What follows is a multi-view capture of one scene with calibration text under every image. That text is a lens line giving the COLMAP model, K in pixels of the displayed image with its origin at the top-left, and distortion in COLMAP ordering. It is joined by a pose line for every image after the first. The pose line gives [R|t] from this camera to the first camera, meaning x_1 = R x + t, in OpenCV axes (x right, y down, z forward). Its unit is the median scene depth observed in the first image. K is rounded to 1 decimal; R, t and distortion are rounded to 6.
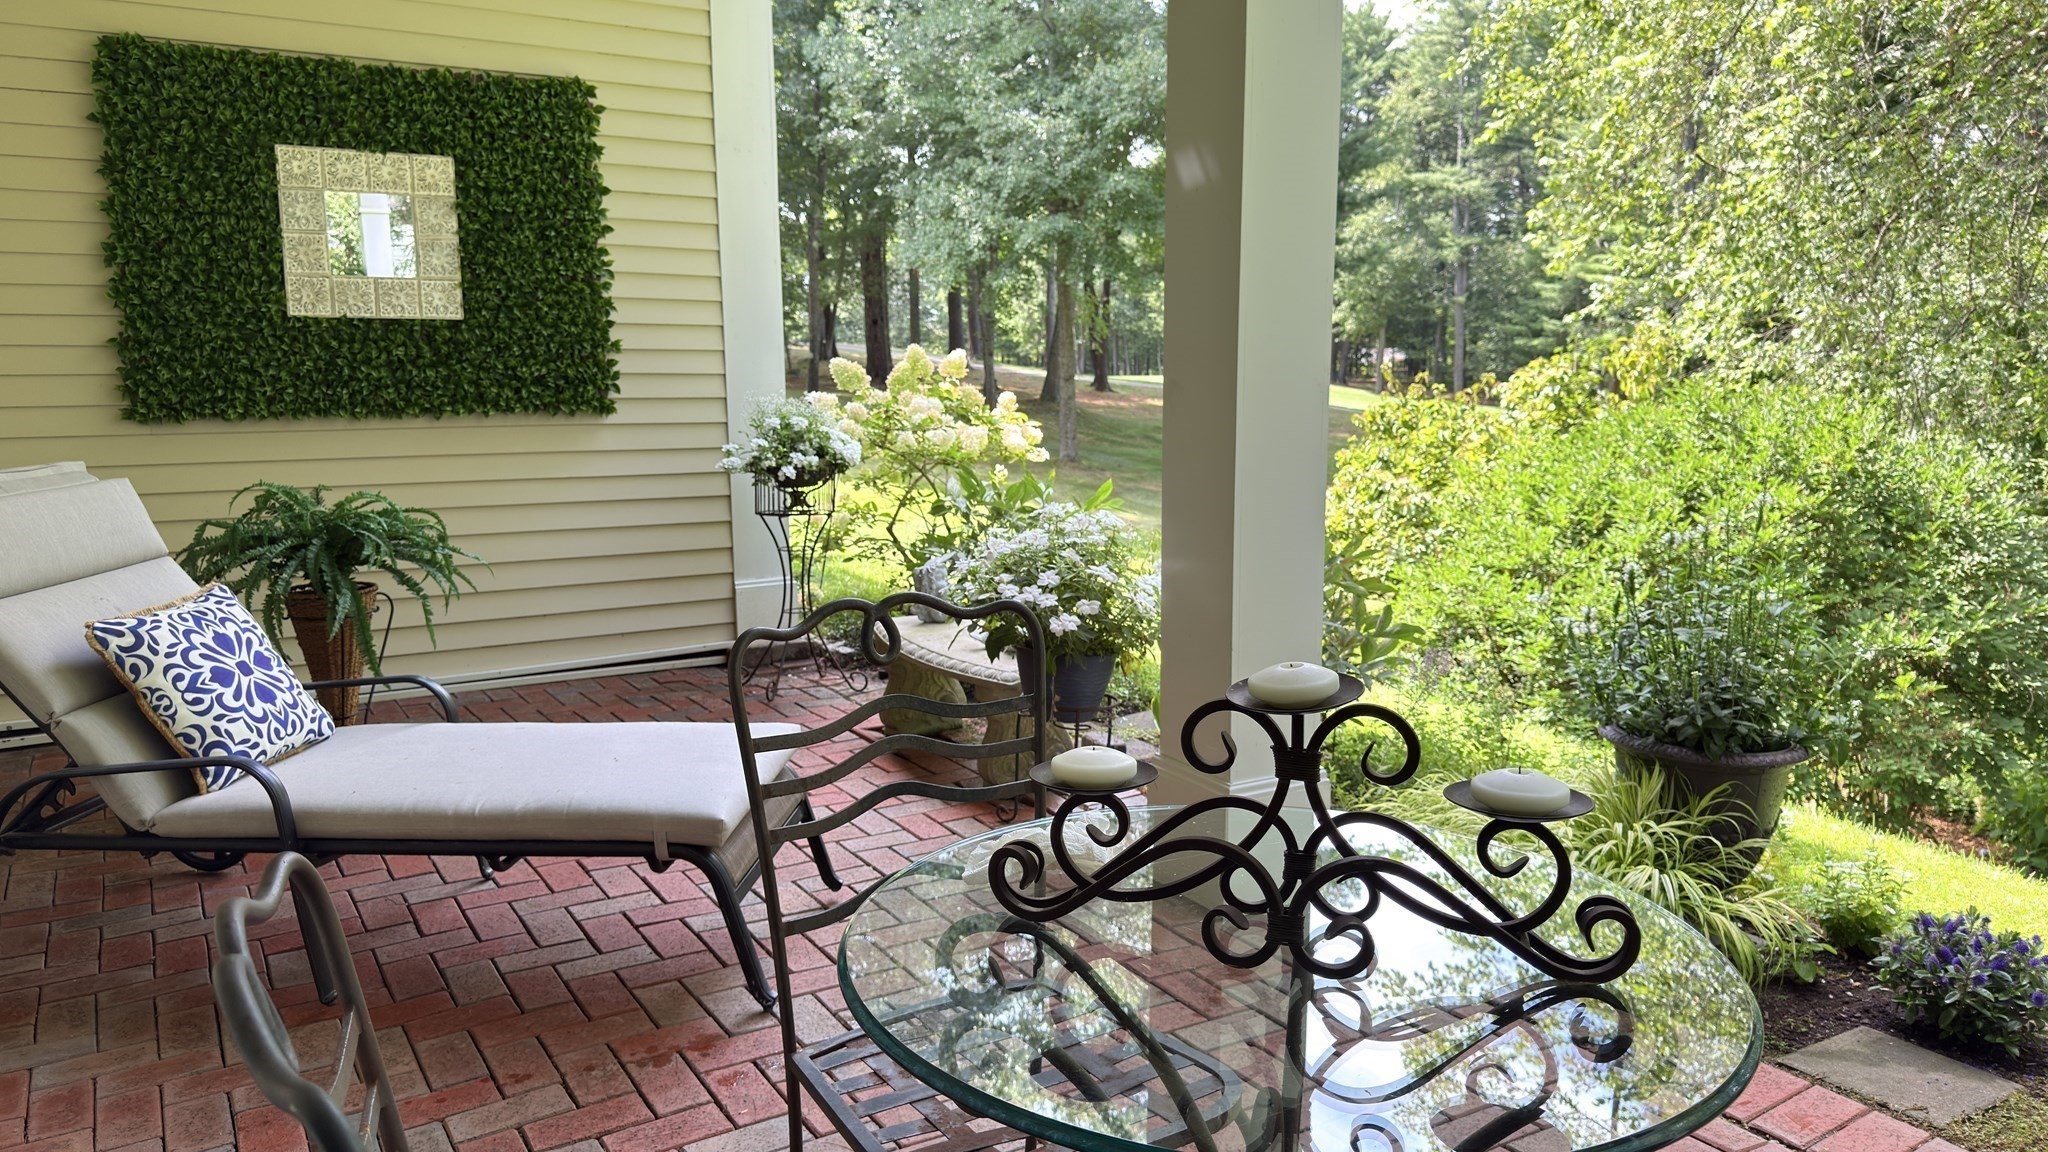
lens RADIAL K [[1431.4, 0, 1005.1], [0, 1431.4, 572.6], [0, 0, 1]] dist [0.005911, -0.005382]
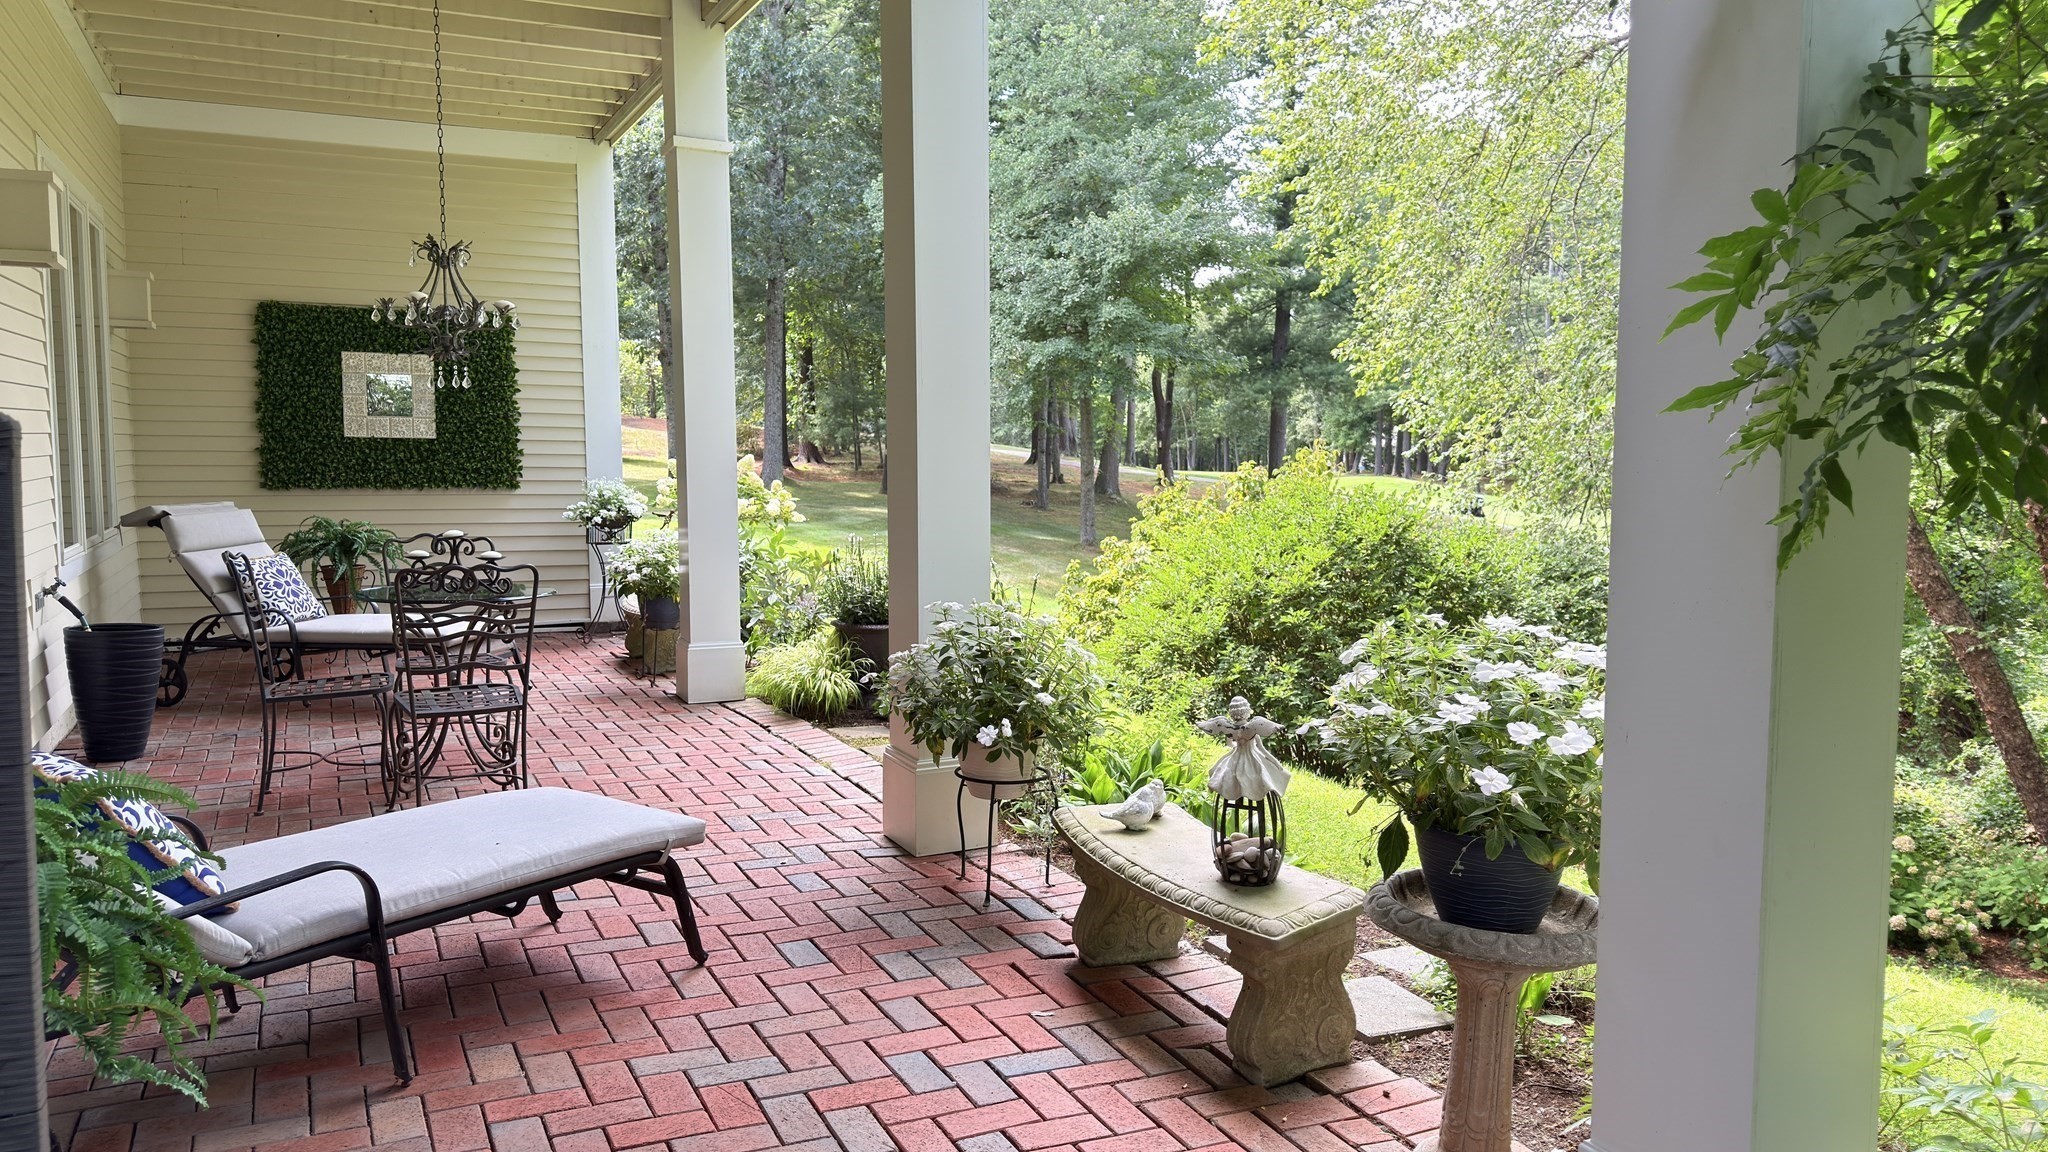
lens RADIAL K [[1431.4, 0, 1043.0], [0, 1431.4, 576.9], [0, 0, 1]] dist [0.005911, -0.005382]
pose [[0.996377, 0.014911, -0.083731, 0.612728], [-0.020257, 0.997784, -0.063371, 0.116211], [0.082601, 0.064837, 0.994471, -0.850980]]
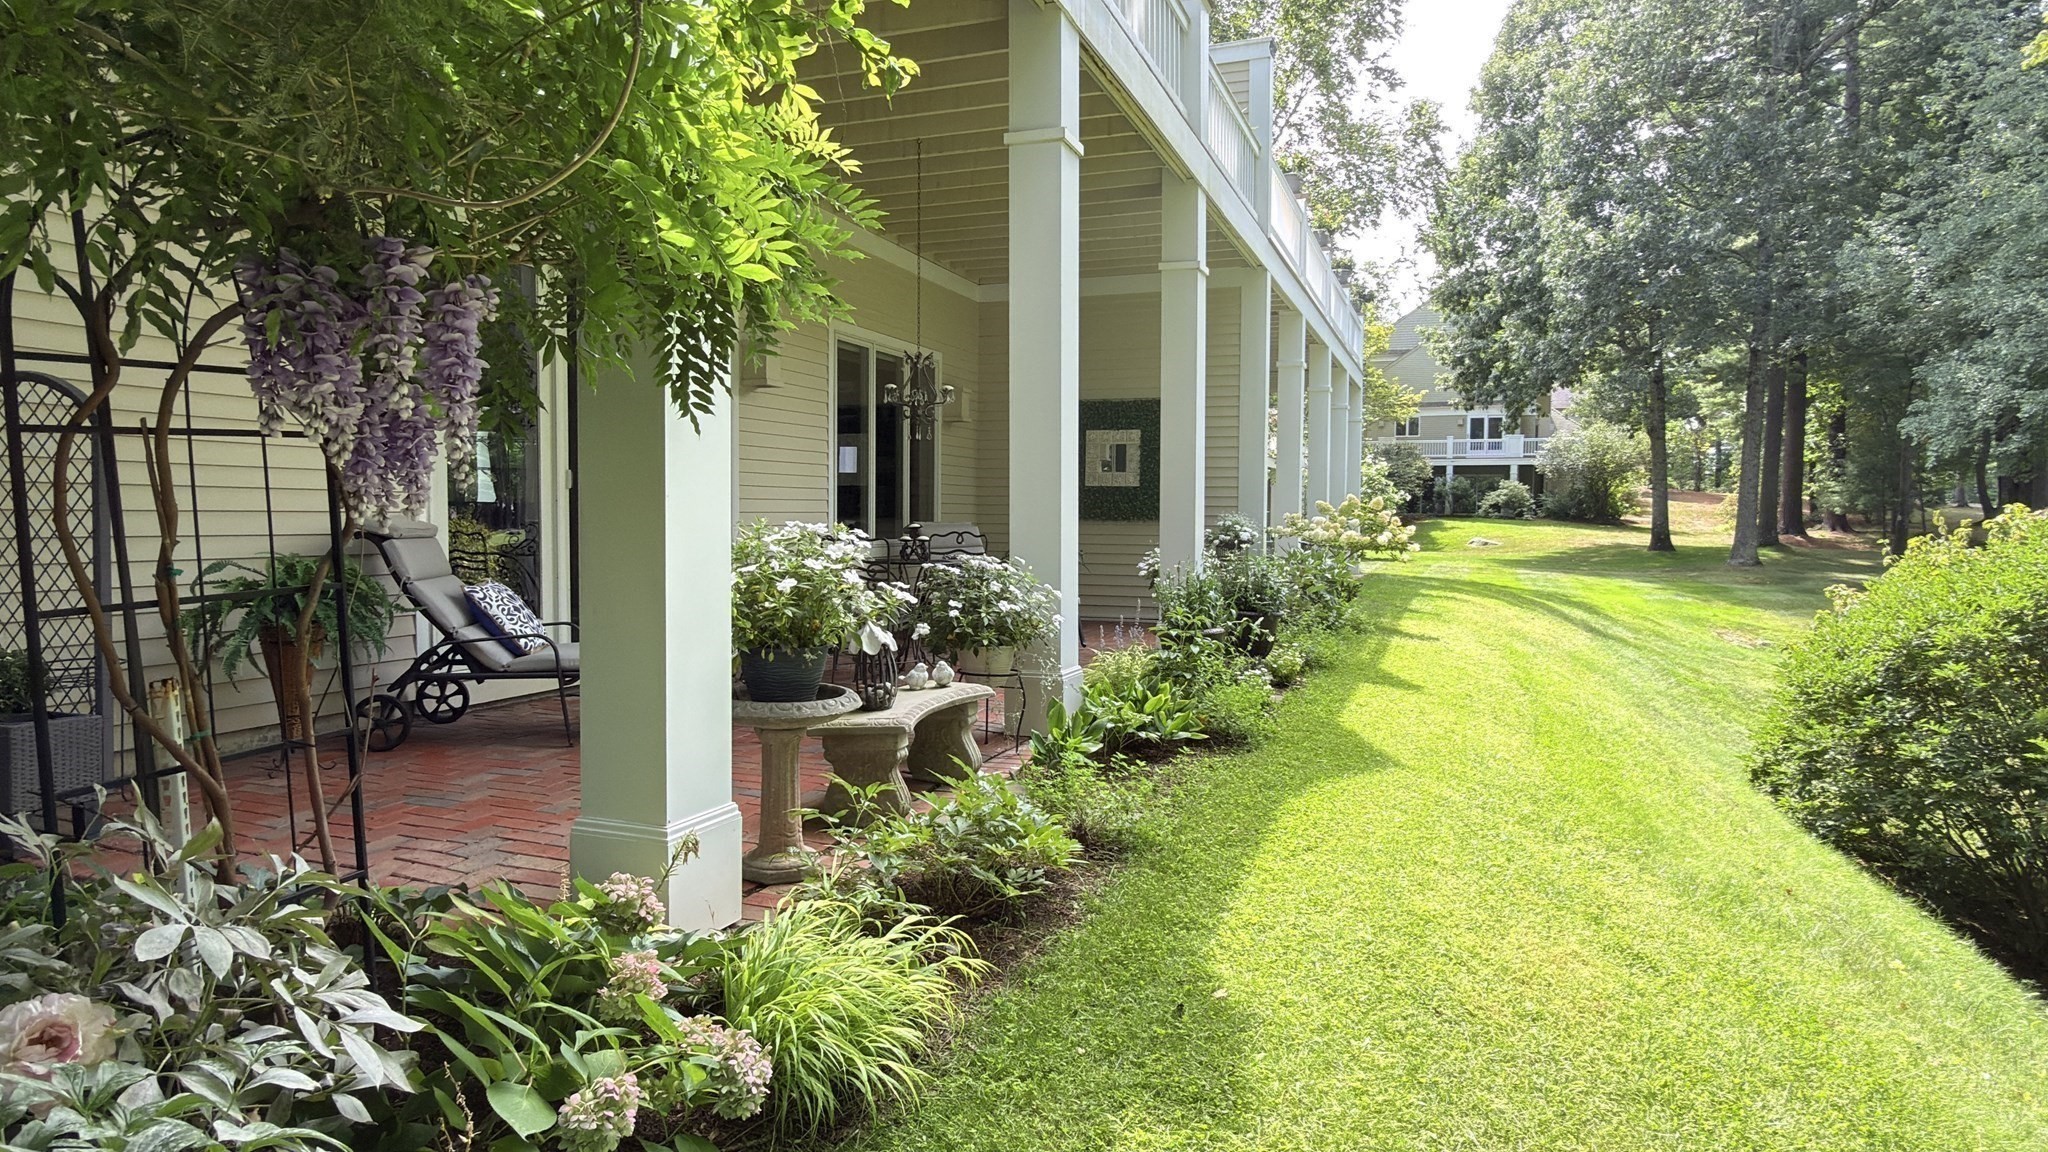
lens RADIAL K [[1231.9, 0, 1021.0], [0, 1231.9, 578.3], [0, 0, 1]] dist [0.003540, 0.000851]
pose [[0.613756, 0.039707, -0.788497, 1.429942], [-0.125008, 0.991023, -0.047399, 0.147720], [0.779537, 0.127659, 0.613209, -0.647450]]
